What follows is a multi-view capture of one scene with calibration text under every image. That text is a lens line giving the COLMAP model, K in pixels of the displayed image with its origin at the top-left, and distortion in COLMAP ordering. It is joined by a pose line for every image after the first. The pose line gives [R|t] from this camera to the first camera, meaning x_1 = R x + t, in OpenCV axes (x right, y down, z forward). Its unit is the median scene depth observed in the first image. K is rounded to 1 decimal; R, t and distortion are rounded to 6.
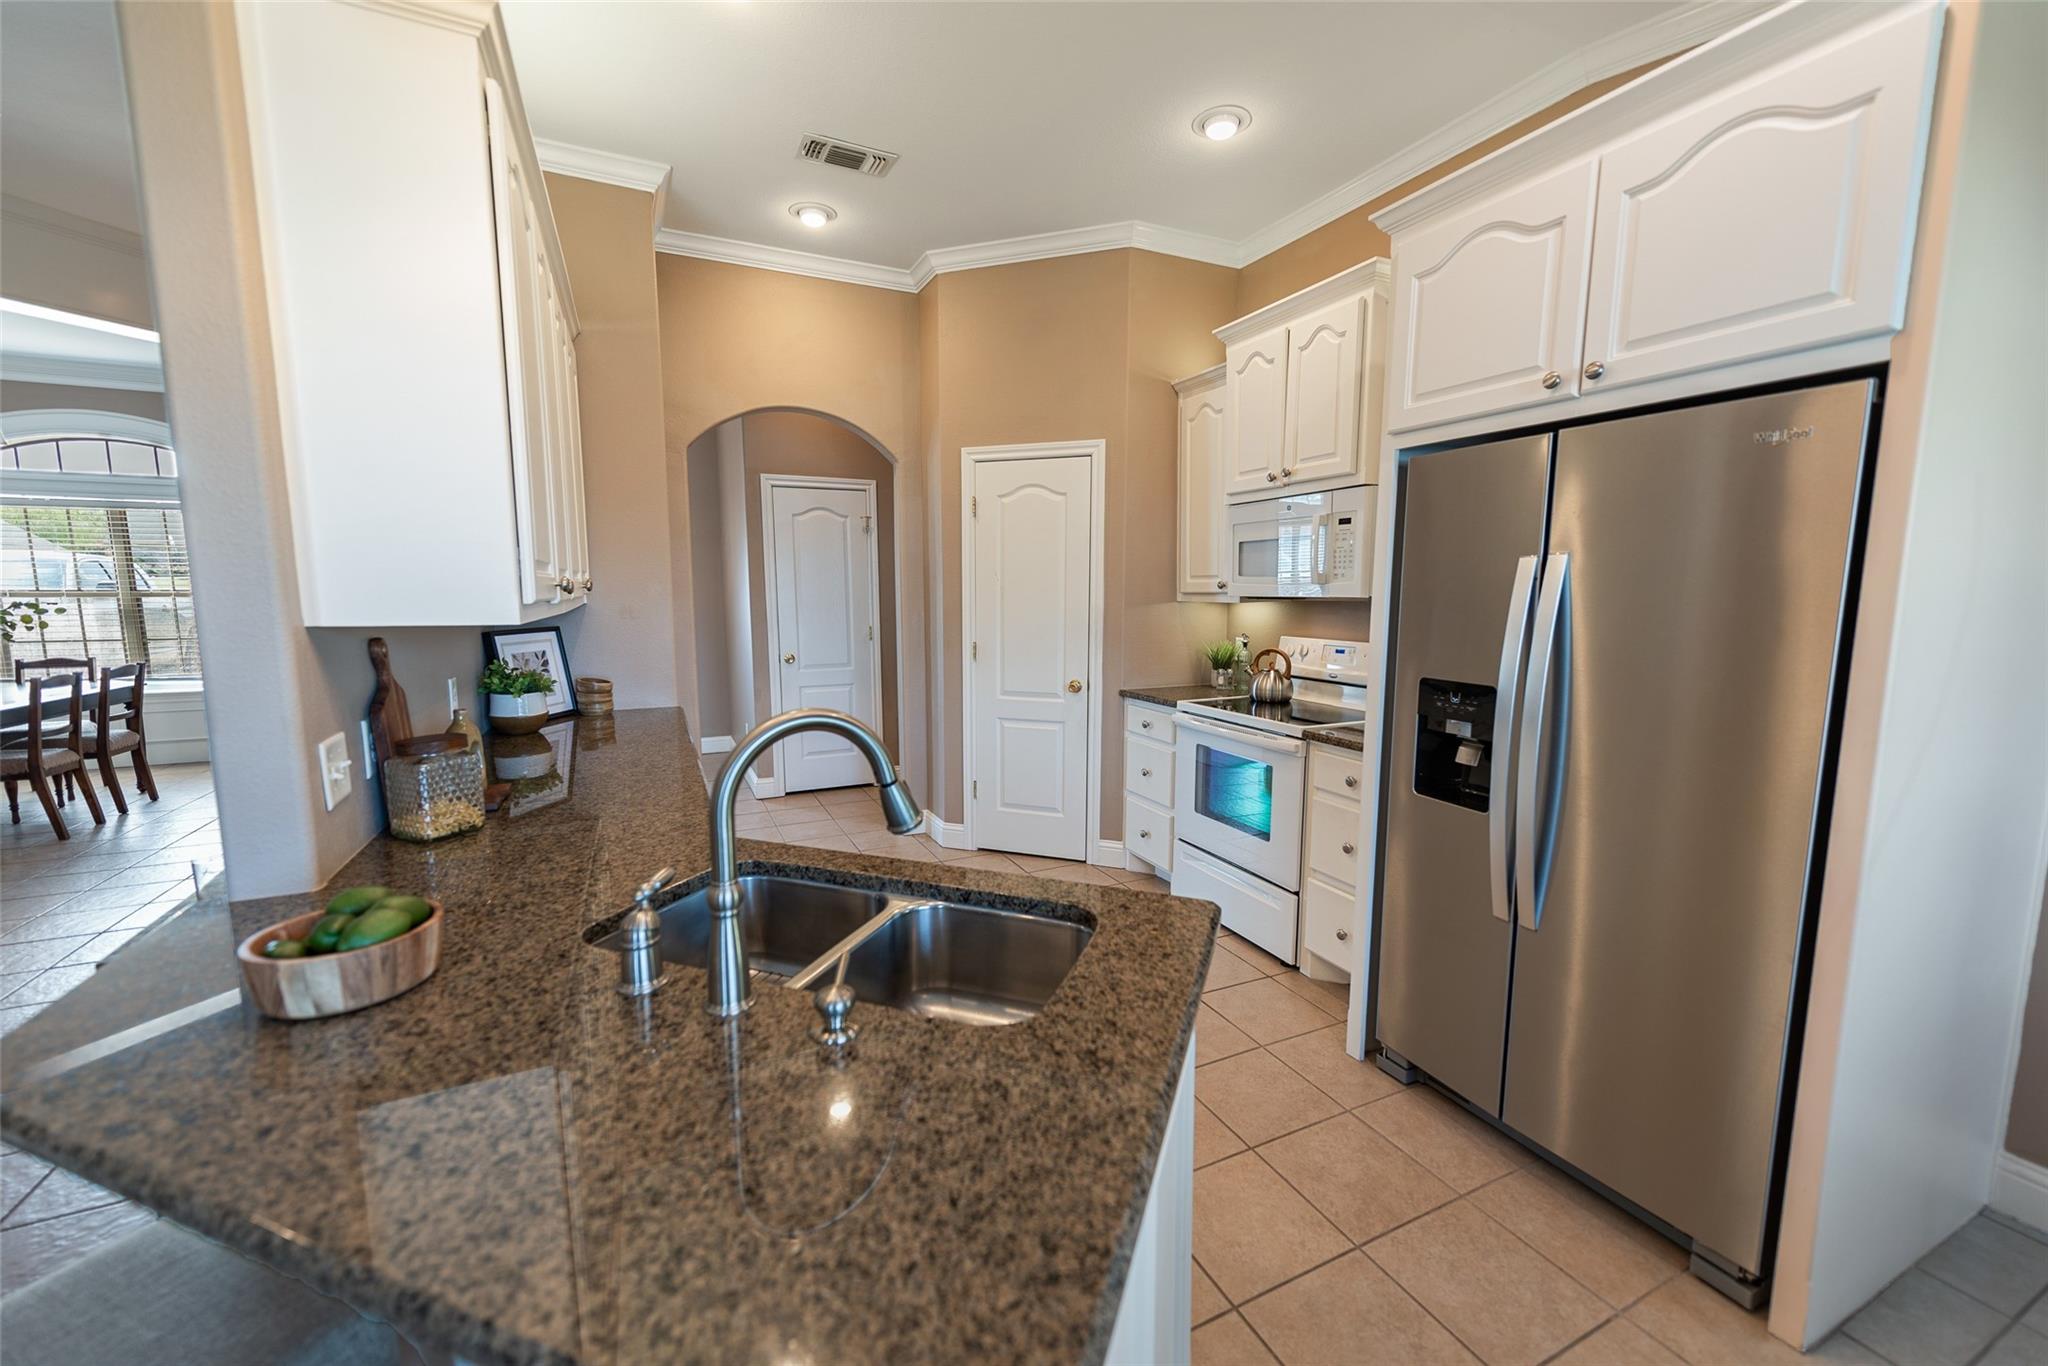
lens RADIAL K [[803.5, 0, 1030.0], [0, 803.5, 688.9], [0, 0, 1]] dist [0.013923, -0.003232]
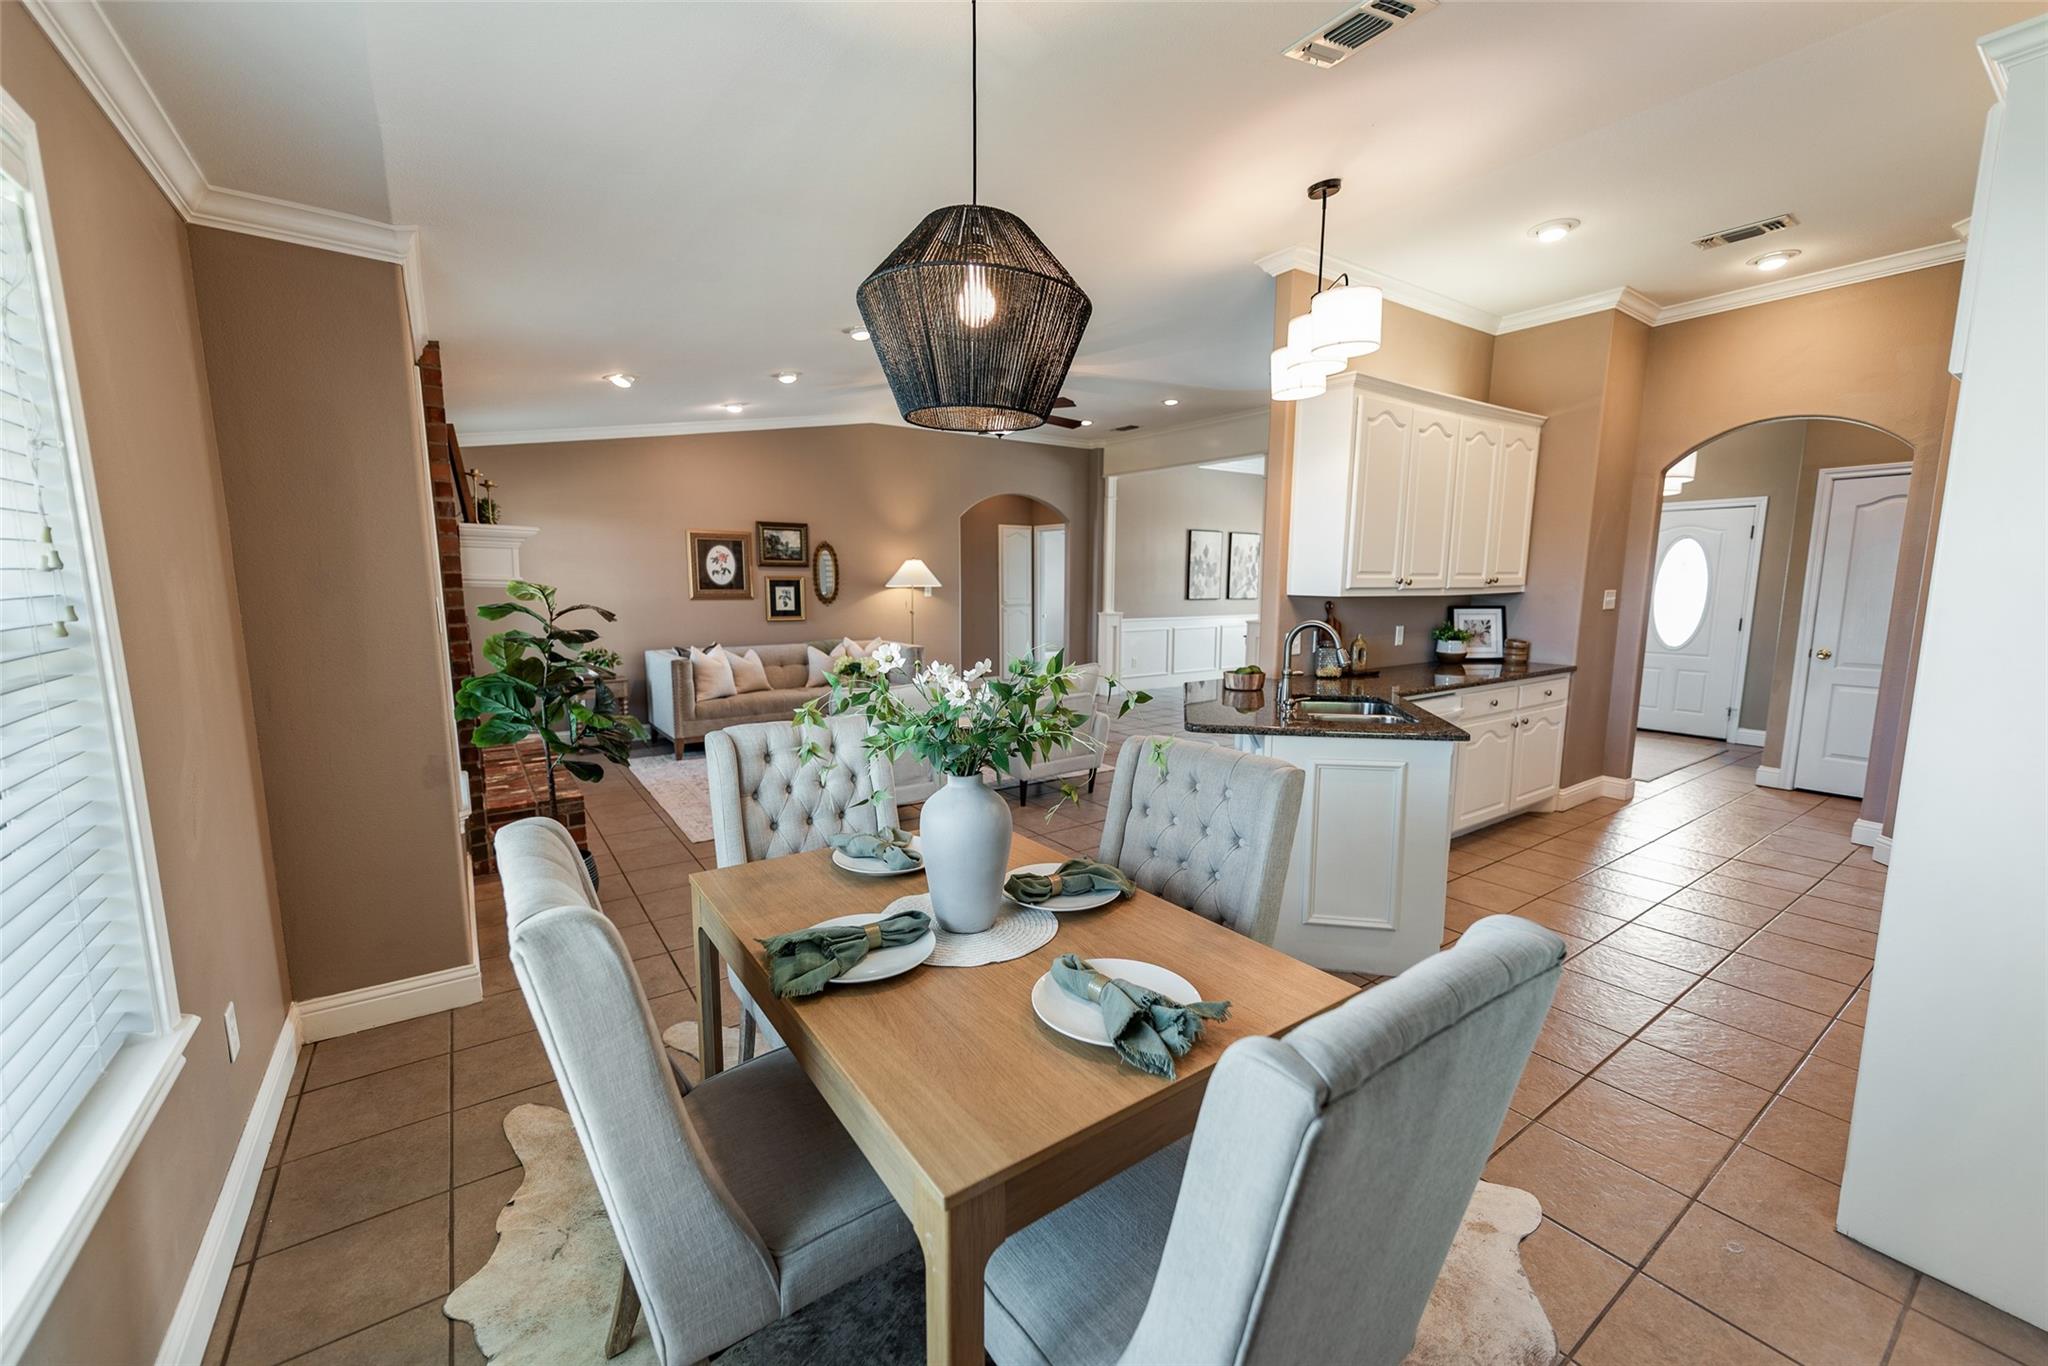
lens RADIAL K [[803.5, 0, 1030.0], [0, 803.5, 688.9], [0, 0, 1]] dist [0.013923, -0.003232]
pose [[0.170363, 0.134238, -0.976195, 0.888198], [-0.123228, 0.985803, 0.114054, 0.019202], [0.977646, 0.100864, 0.184487, -0.220843]]
